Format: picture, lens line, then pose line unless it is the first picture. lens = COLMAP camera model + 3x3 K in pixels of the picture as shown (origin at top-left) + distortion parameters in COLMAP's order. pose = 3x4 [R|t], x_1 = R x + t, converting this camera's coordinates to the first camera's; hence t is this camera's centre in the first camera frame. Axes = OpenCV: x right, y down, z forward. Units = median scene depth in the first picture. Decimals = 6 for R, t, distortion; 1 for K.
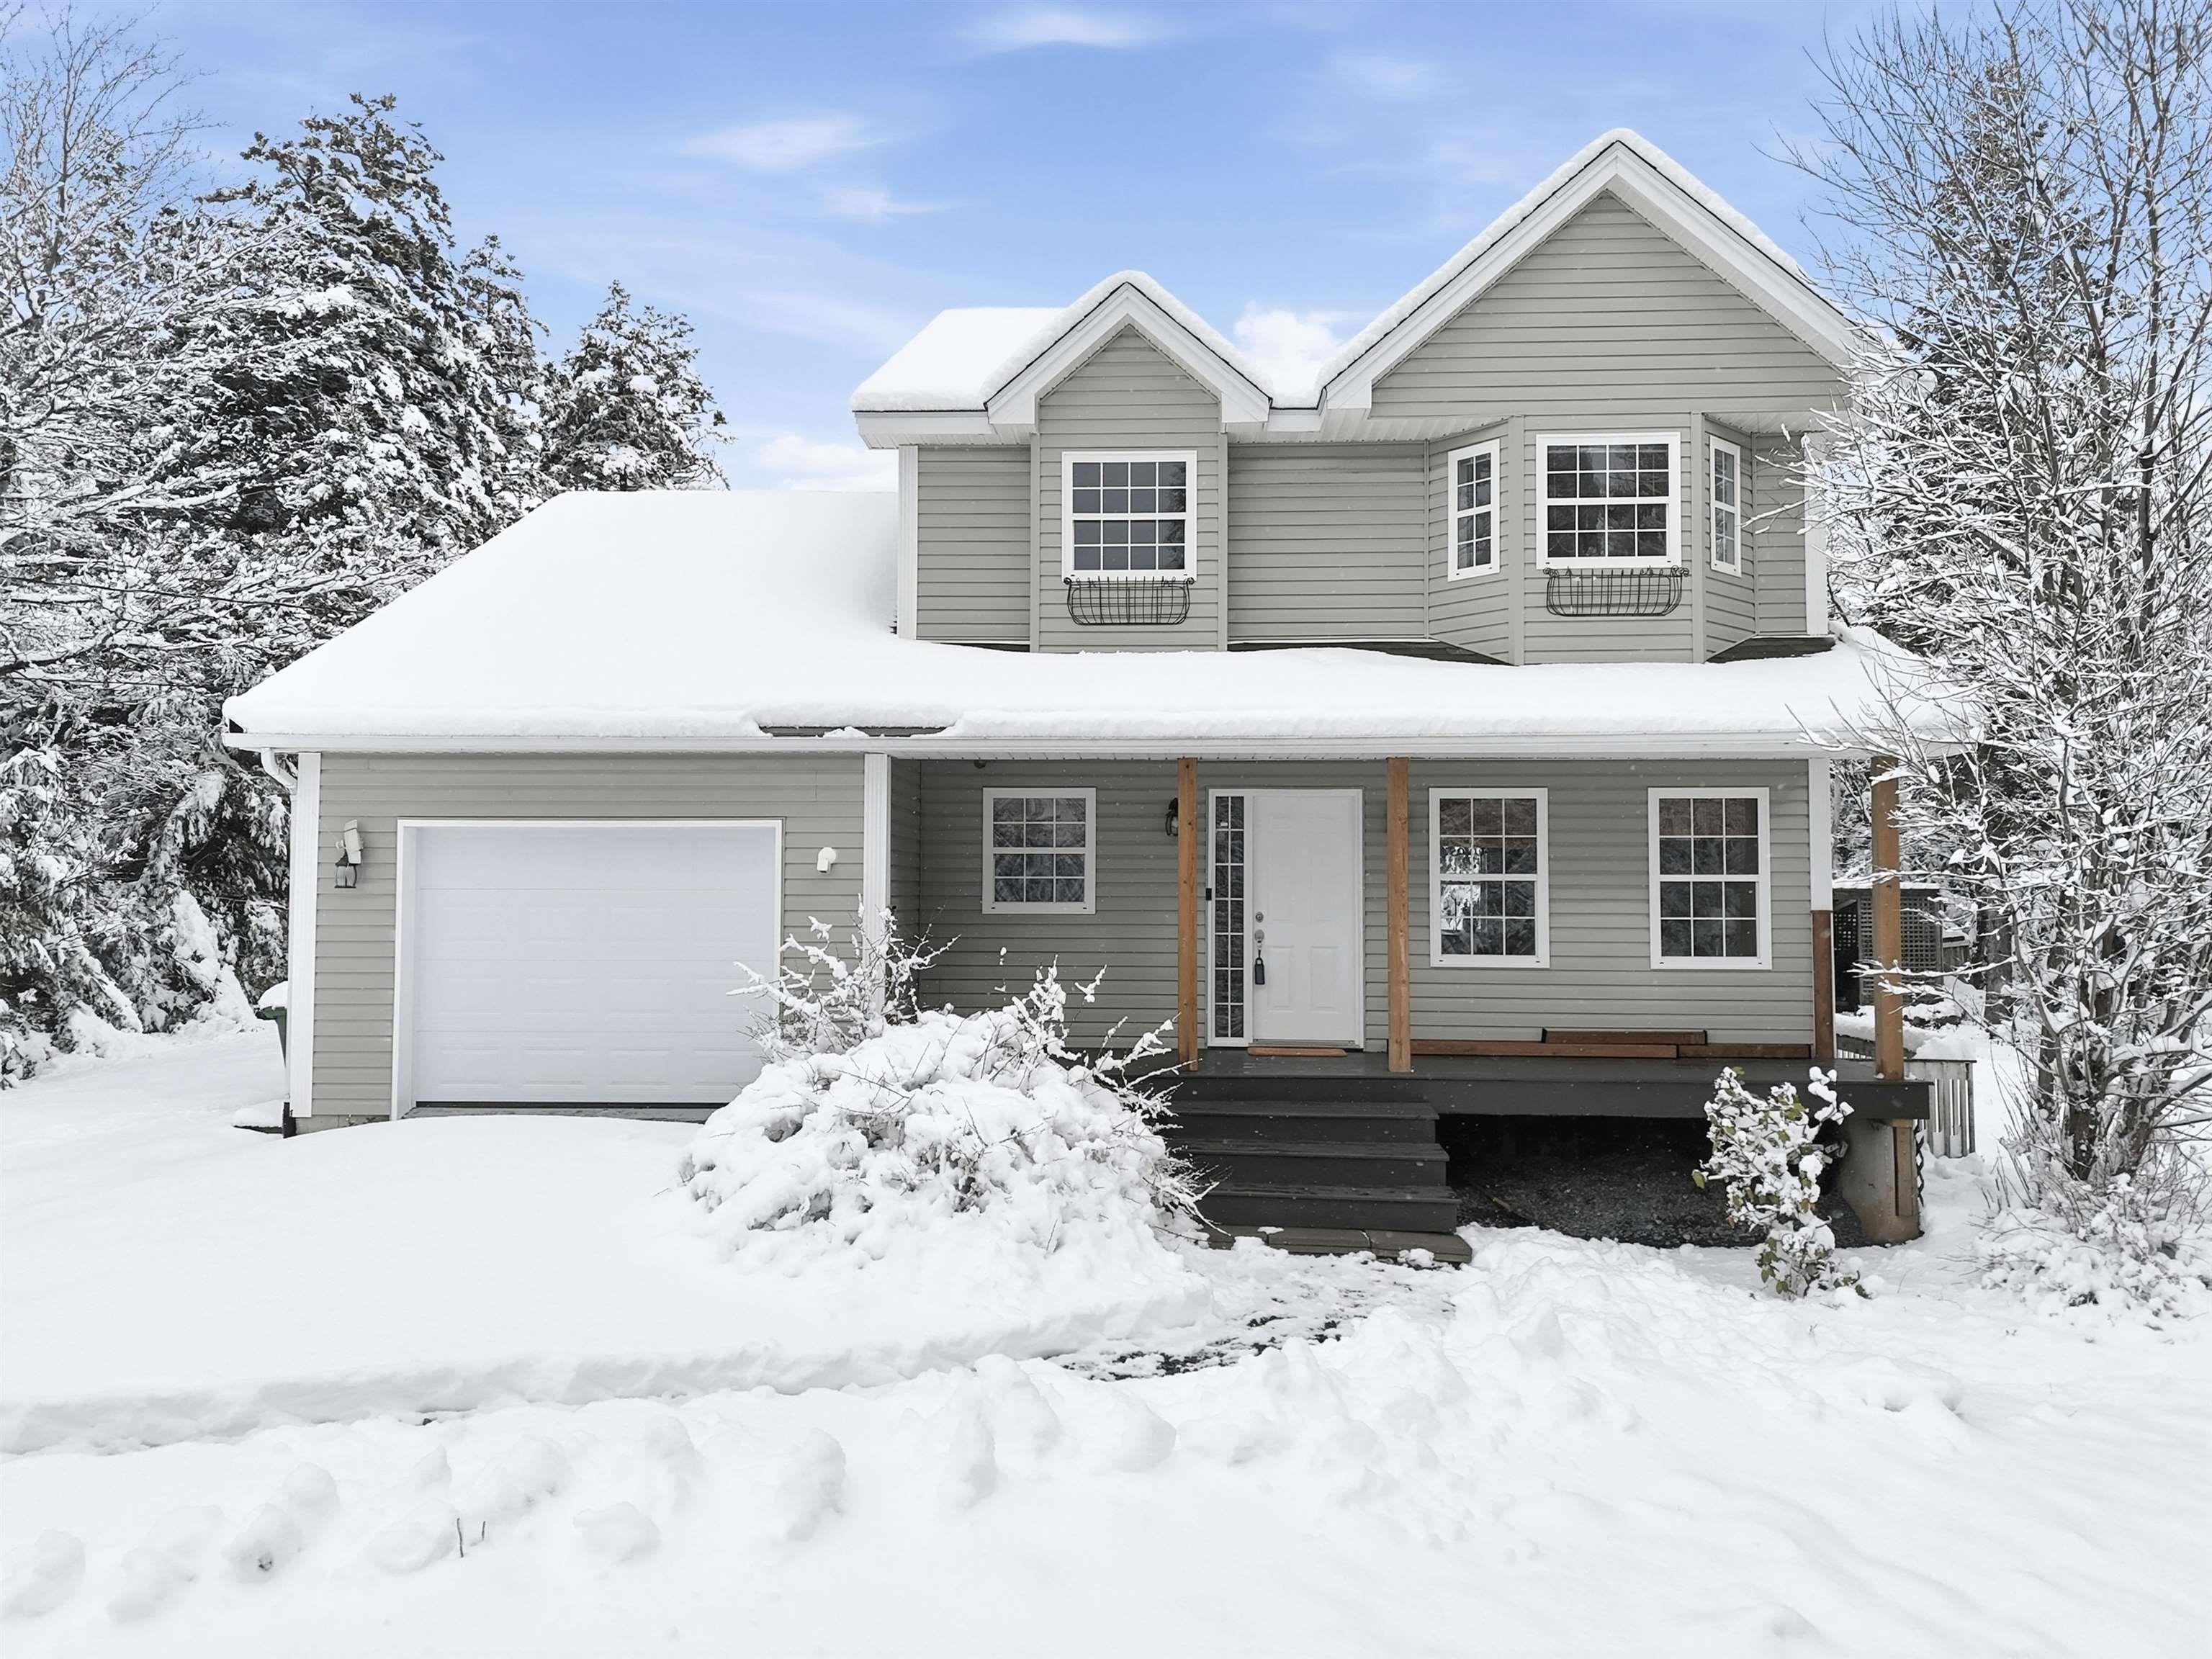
lens RADIAL K [[1611.9, 0, 1106.0], [0, 1611.9, 829.5], [0, 0, 1]] dist [0.102939, -0.107813]
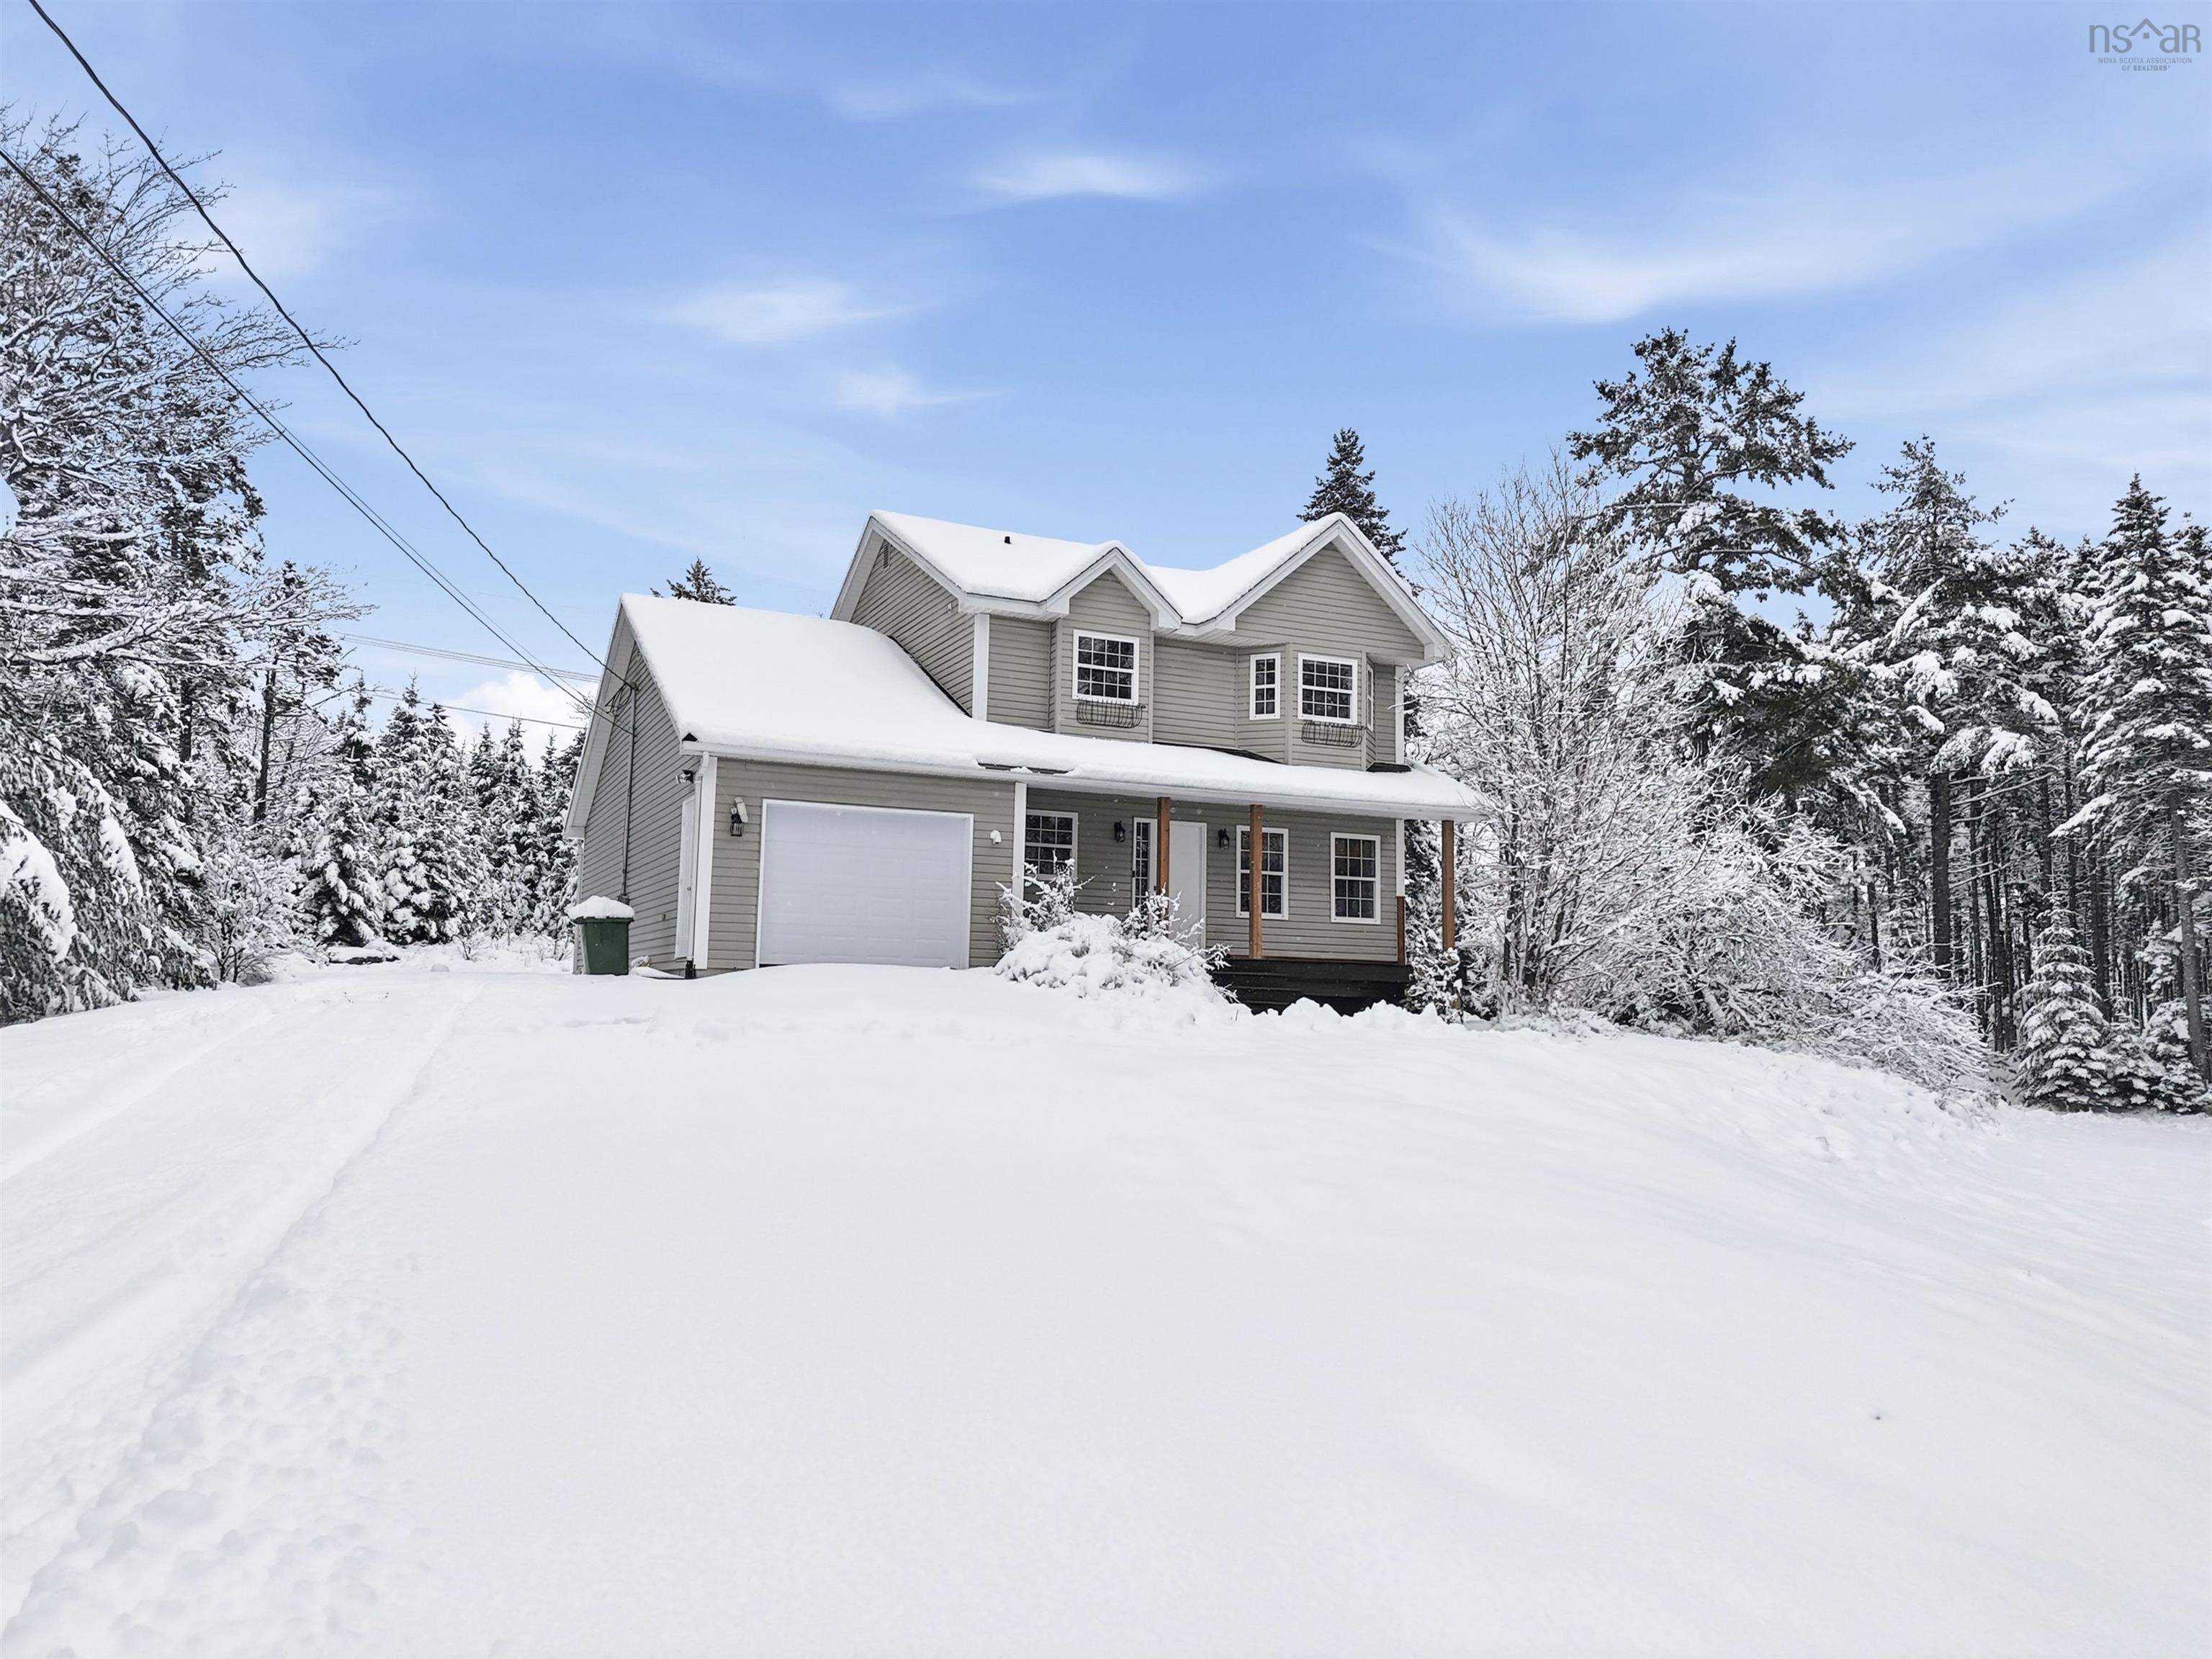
lens RADIAL K [[1611.9, 0, 1106.0], [0, 1611.9, 829.5], [0, 0, 1]] dist [0.102939, -0.107813]
pose [[0.885341, 0.066492, 0.460163, -0.844135], [-0.034121, 0.996344, -0.078320, 0.139315], [-0.463689, 0.053639, 0.884373, -0.644066]]
